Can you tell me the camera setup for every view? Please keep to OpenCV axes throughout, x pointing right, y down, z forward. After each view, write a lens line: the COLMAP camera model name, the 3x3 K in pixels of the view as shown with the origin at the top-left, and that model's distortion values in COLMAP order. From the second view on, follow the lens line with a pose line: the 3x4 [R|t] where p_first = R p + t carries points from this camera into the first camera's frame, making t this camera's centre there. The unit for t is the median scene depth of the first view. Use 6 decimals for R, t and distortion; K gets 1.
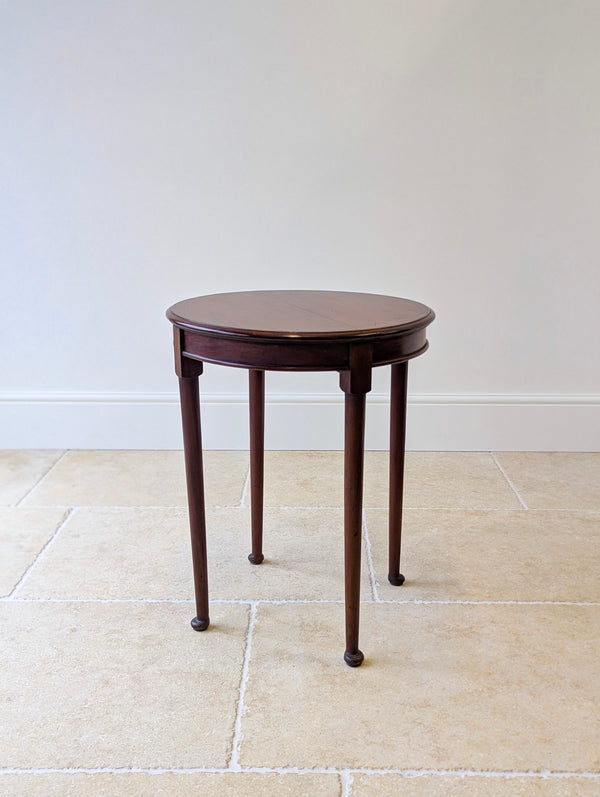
lens RADIAL K [[859.1, 0, 306.0], [0, 859.1, 369.9], [0, 0, 1]] dist [0.046282, 0.000000]
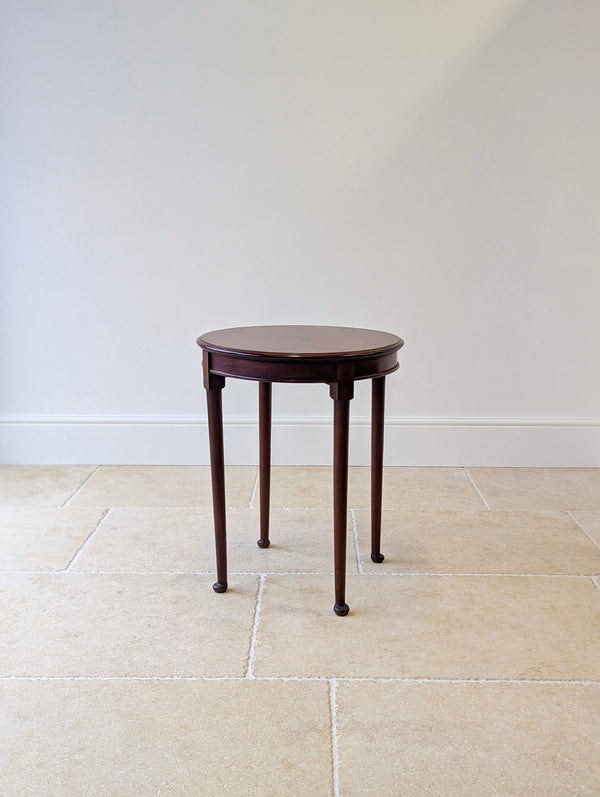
lens RADIAL K [[865.4, 0, 308.9], [0, 865.4, 374.0], [0, 0, 1]] dist [0.042375, 0.000000]
pose [[0.999997, 0.001089, 0.002346, 0.003658], [-0.000966, 0.998644, -0.052054, 0.049330], [-0.002400, 0.052051, 0.998642, -0.284990]]
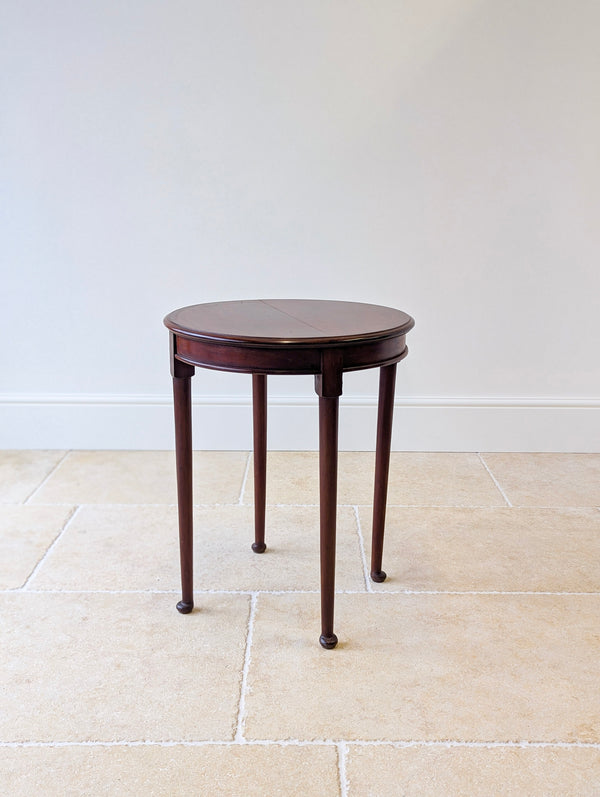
lens RADIAL K [[859.1, 0, 311.8], [0, 859.1, 393.7], [0, 0, 1]] dist [0.046282, 0.000000]
pose [[0.999806, 0.002614, 0.019501, -0.011500], [-0.003107, 0.999675, 0.025285, -0.003313], [-0.019429, -0.025340, 0.999490, -0.060520]]
